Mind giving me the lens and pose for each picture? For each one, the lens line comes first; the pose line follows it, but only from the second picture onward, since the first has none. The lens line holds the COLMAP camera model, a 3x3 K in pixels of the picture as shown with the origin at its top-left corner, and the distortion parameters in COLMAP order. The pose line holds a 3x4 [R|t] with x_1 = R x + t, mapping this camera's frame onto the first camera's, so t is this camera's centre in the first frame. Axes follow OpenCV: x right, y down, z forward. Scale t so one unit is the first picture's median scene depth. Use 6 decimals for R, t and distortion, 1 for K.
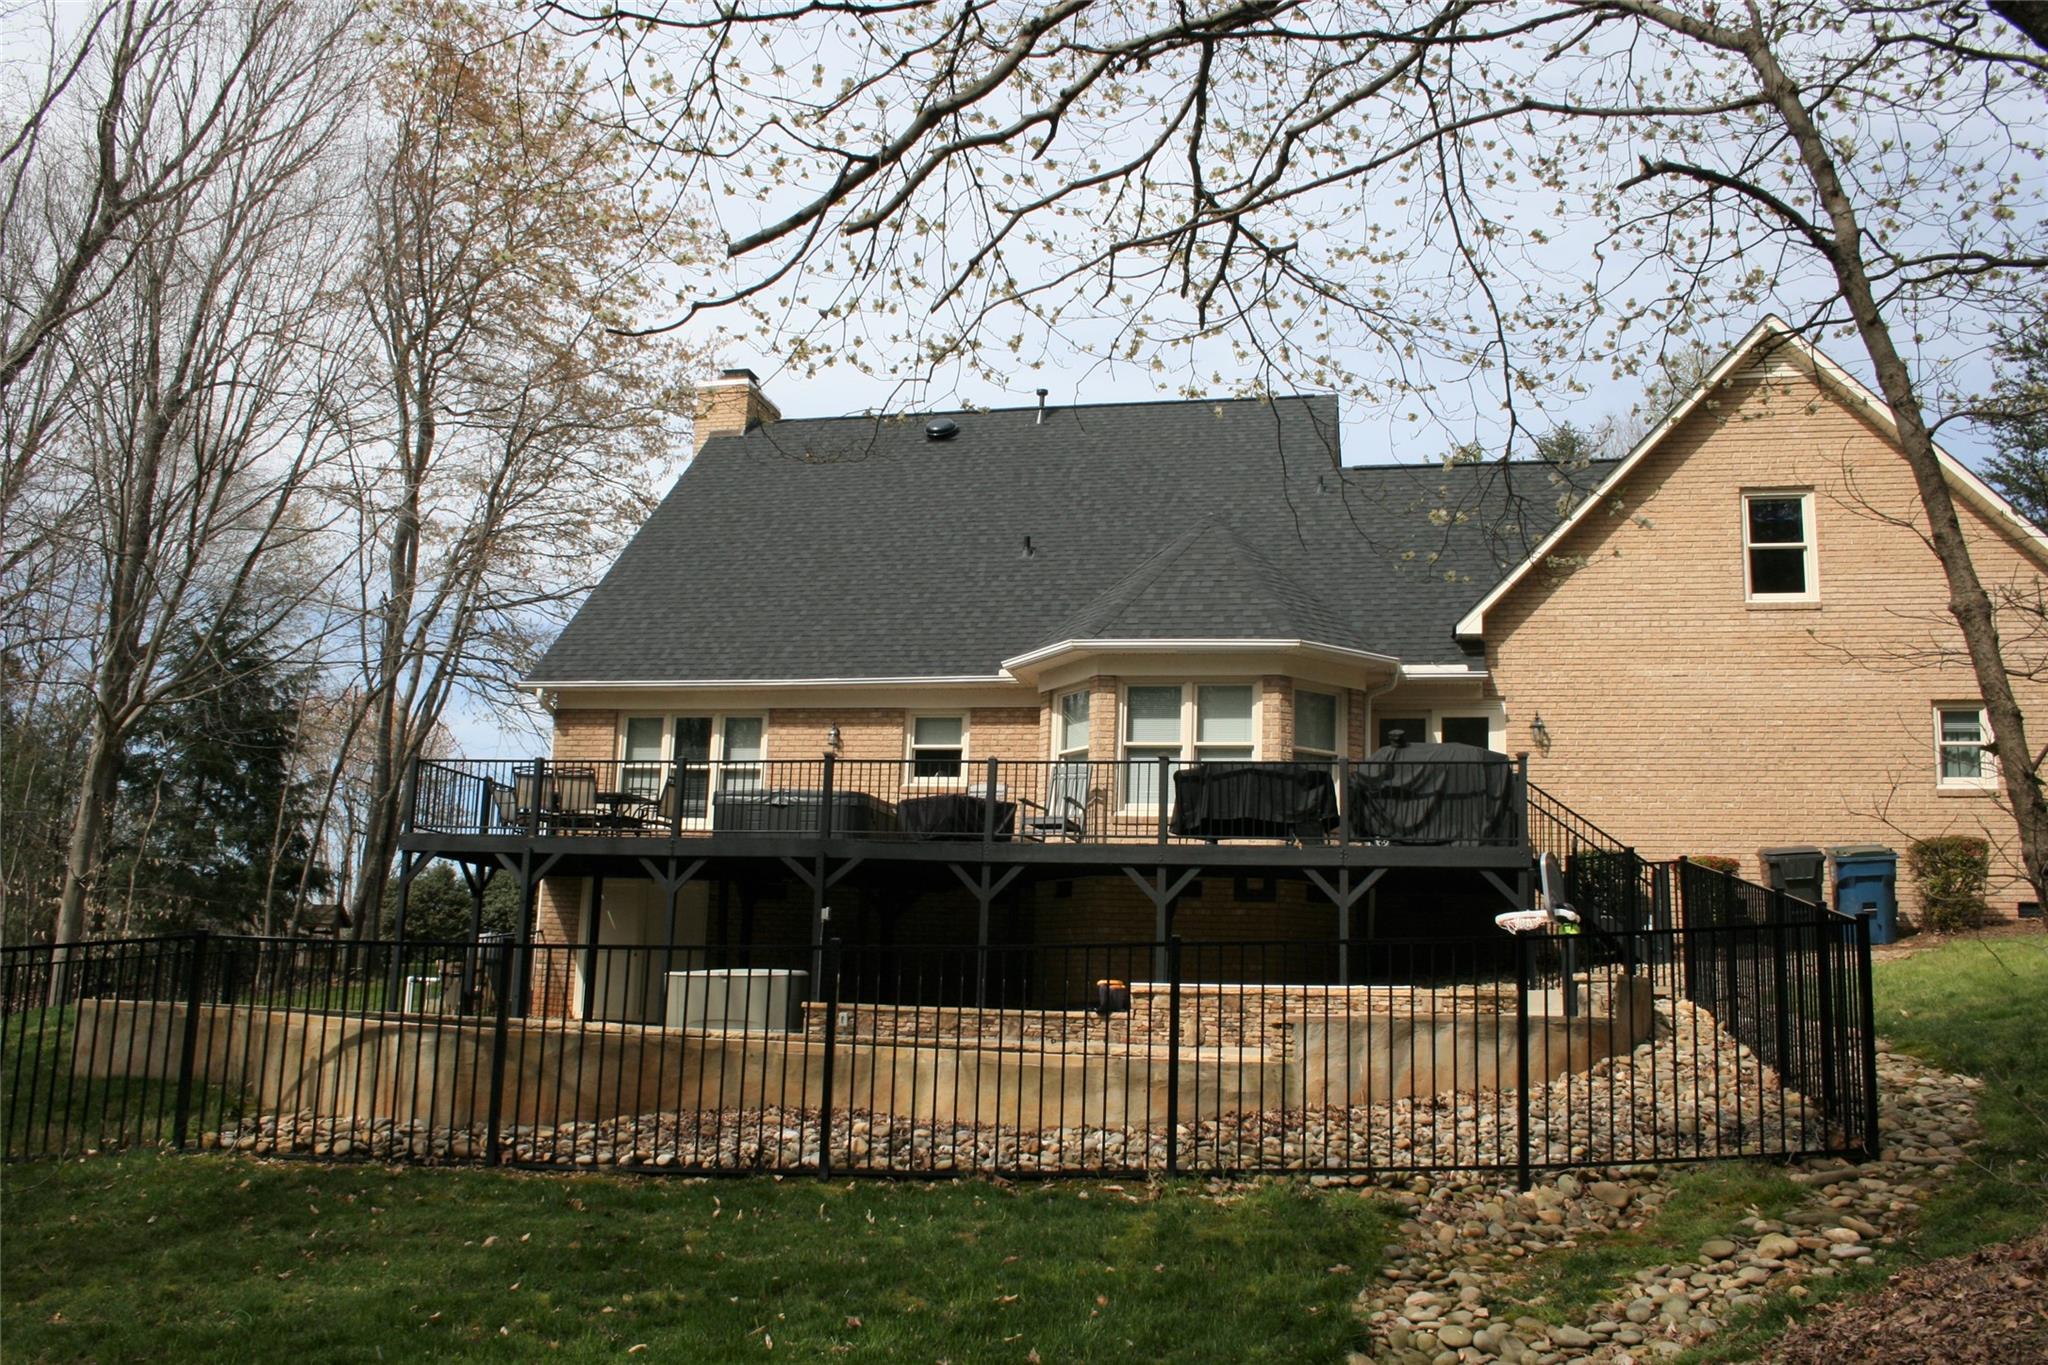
lens RADIAL K [[1845.6, 0, 1024.0], [0, 1845.6, 682.5], [0, 0, 1]] dist [-0.128241, 0.003058]
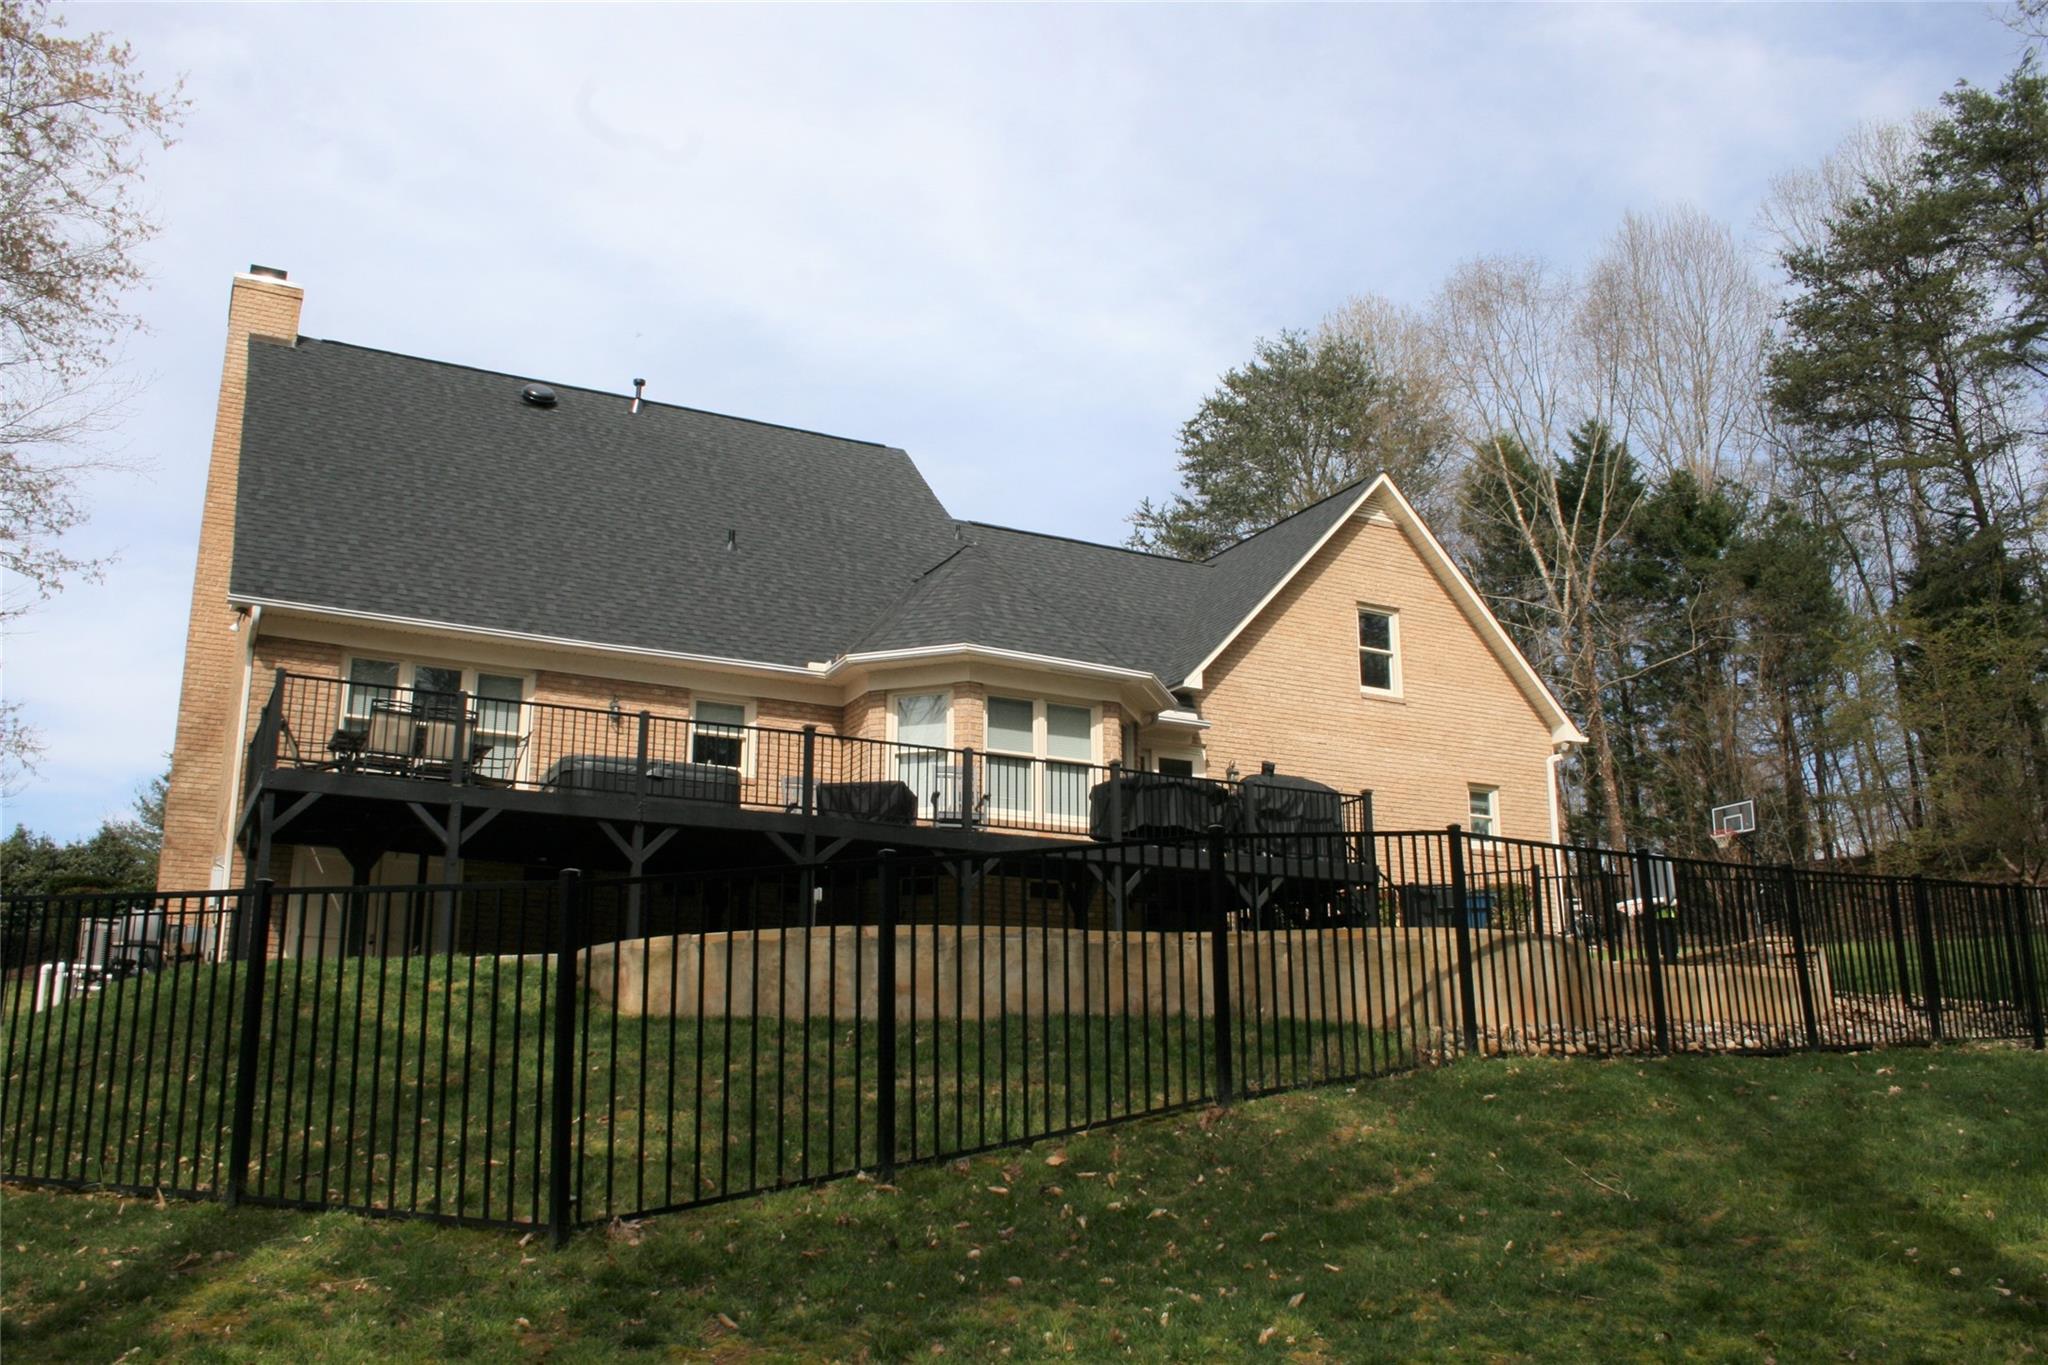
lens RADIAL K [[1845.6, 0, 1024.0], [0, 1845.6, 682.5], [0, 0, 1]] dist [-0.128241, 0.003058]
pose [[0.720924, 0.129109, 0.680881, -0.647428], [-0.097330, 0.991618, -0.084977, 0.081942], [-0.686145, -0.005008, 0.727447, 0.219516]]
